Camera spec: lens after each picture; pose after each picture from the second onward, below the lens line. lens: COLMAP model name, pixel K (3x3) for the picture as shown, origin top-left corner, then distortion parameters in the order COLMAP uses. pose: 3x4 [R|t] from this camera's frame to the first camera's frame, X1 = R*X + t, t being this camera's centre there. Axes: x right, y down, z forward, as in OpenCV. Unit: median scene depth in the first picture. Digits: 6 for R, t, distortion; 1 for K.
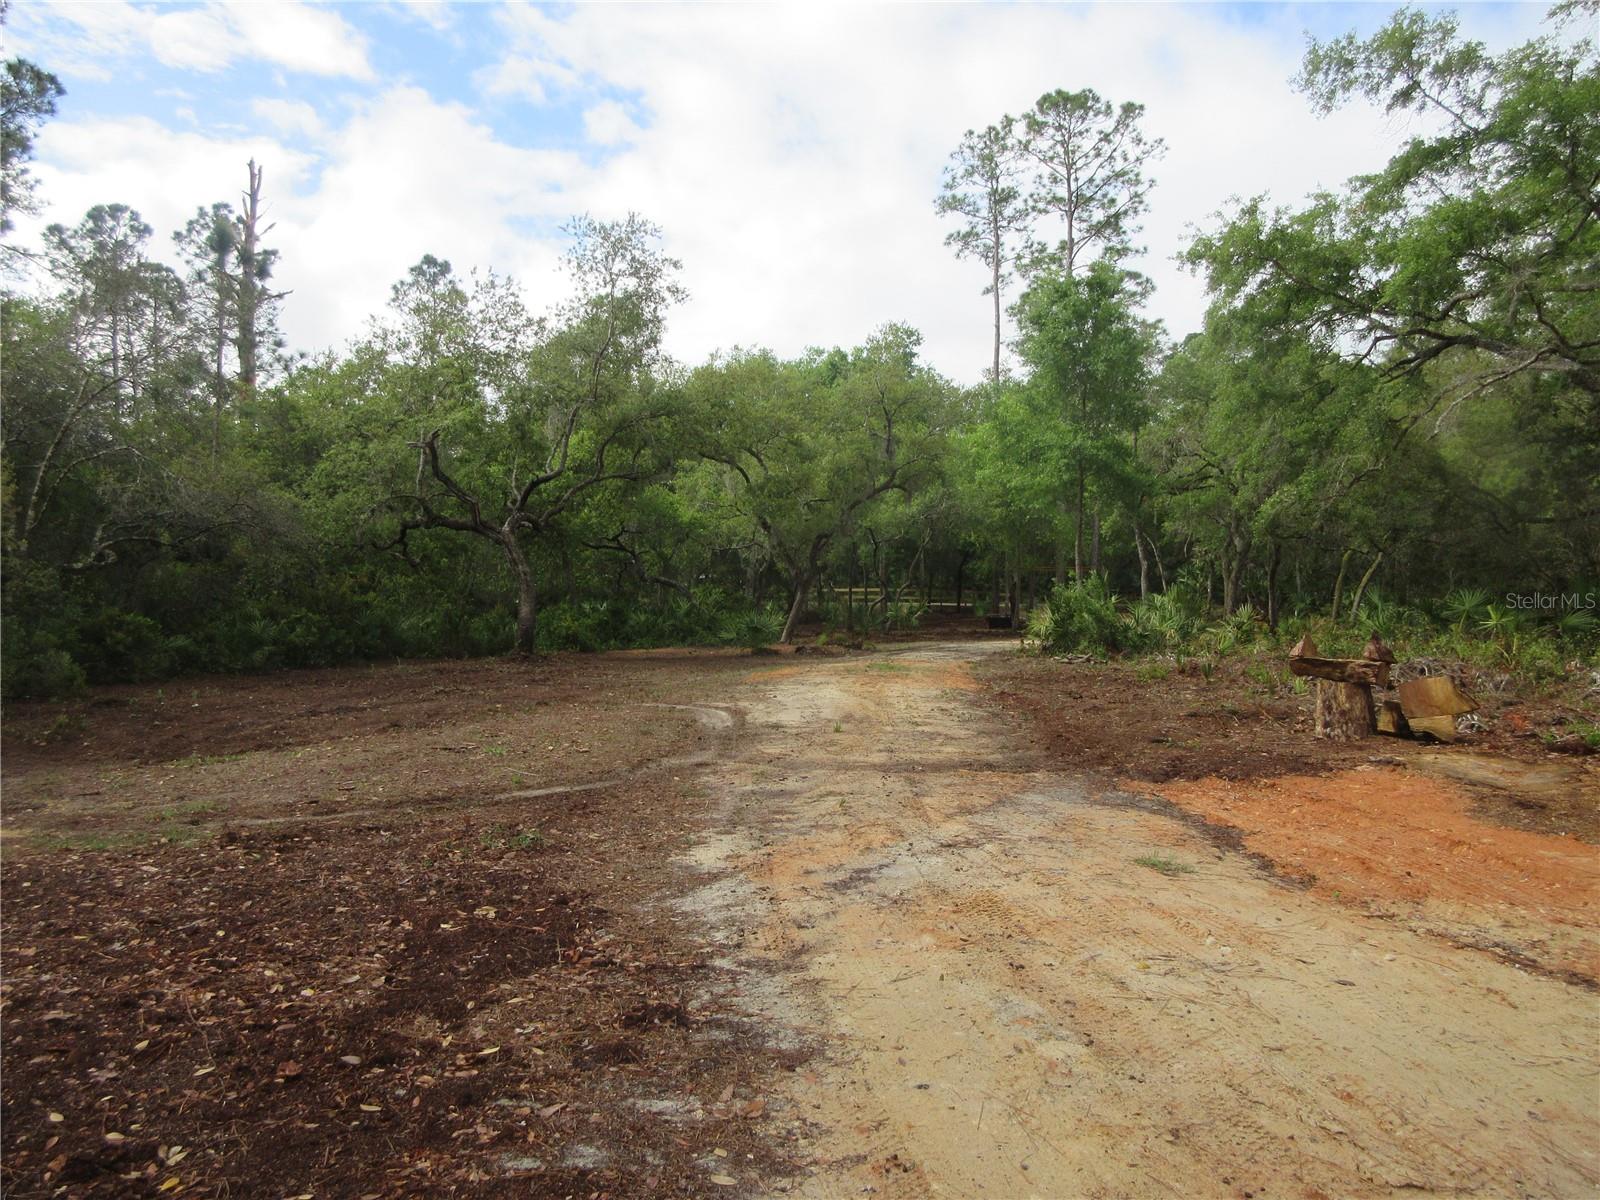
lens RADIAL K [[1157.3, 0, 803.2], [0, 1157.3, 596.6], [0, 0, 1]] dist [-0.010867, 0.000279]
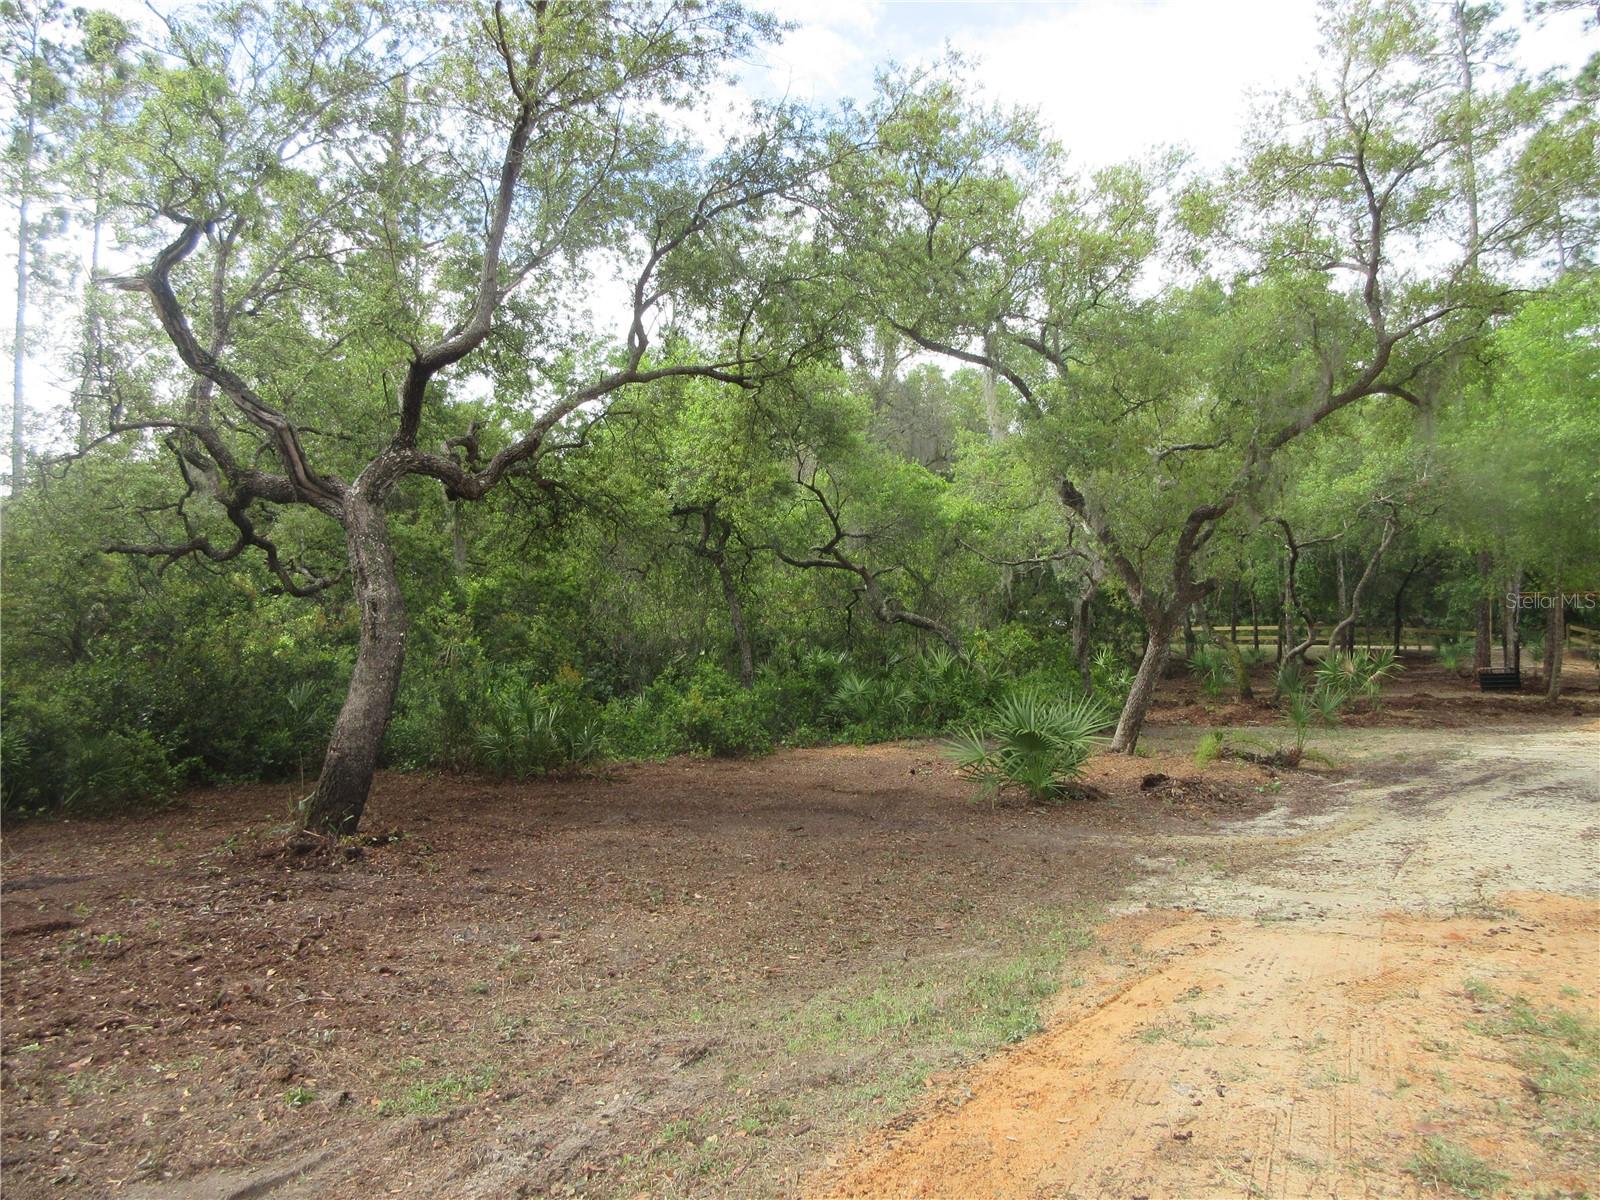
lens RADIAL K [[1157.3, 0, 810.0], [0, 1157.3, 595.6], [0, 0, 1]] dist [-0.010867, 0.000279]
pose [[0.955988, -0.016834, -0.292923, 0.001598], [0.007102, 0.999388, -0.034257, -0.005827], [0.293321, 0.030669, 0.955522, 0.439643]]
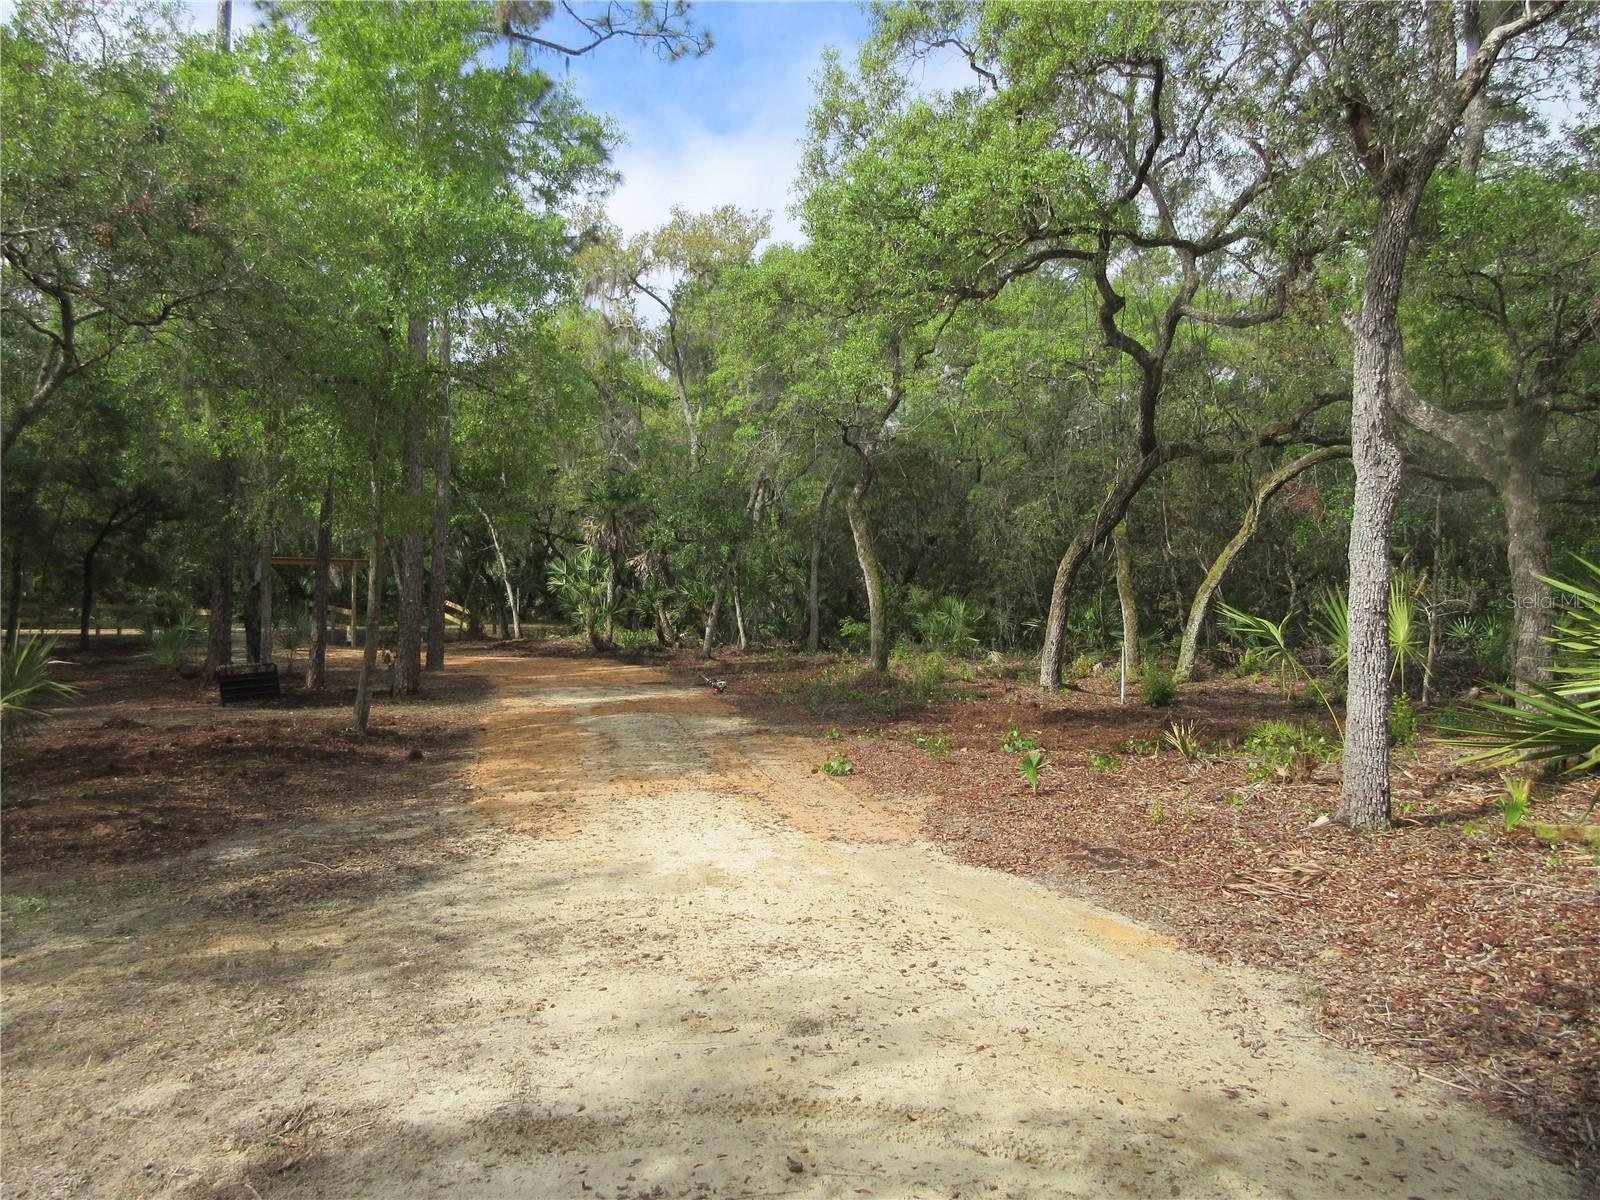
lens RADIAL K [[1157.3, 0, 789.8], [0, 1157.3, 584.2], [0, 0, 1]] dist [-0.010867, 0.000279]
pose [[0.755292, 0.007004, 0.655351, 0.080899], [0.007975, 0.999771, -0.019875, -0.002060], [-0.655339, 0.020238, 0.755063, 0.853146]]
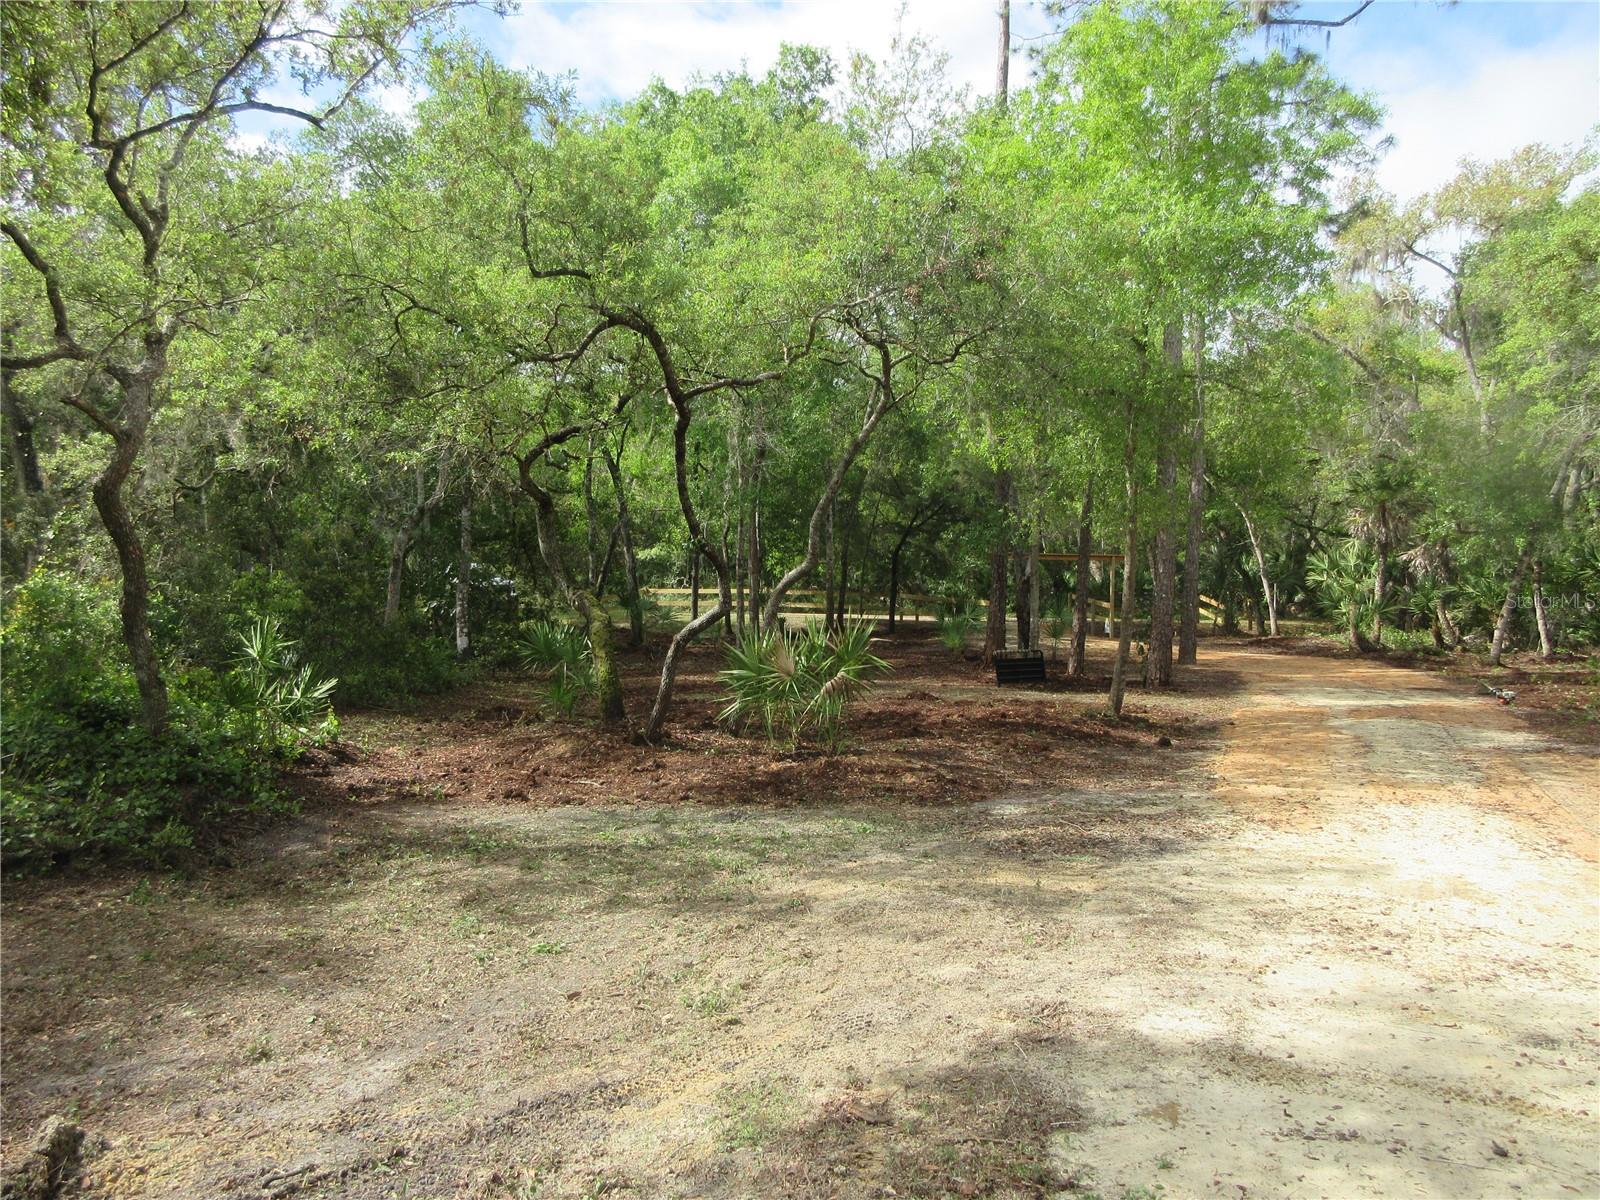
lens RADIAL K [[1157.3, 0, 813.6], [0, 1157.3, 589.6], [0, 0, 1]] dist [-0.010867, 0.000279]
pose [[0.994928, 0.011425, 0.099938, 0.075190], [-0.010567, 0.999903, -0.009105, -0.002583], [-0.100033, 0.008003, 0.994952, 0.833884]]
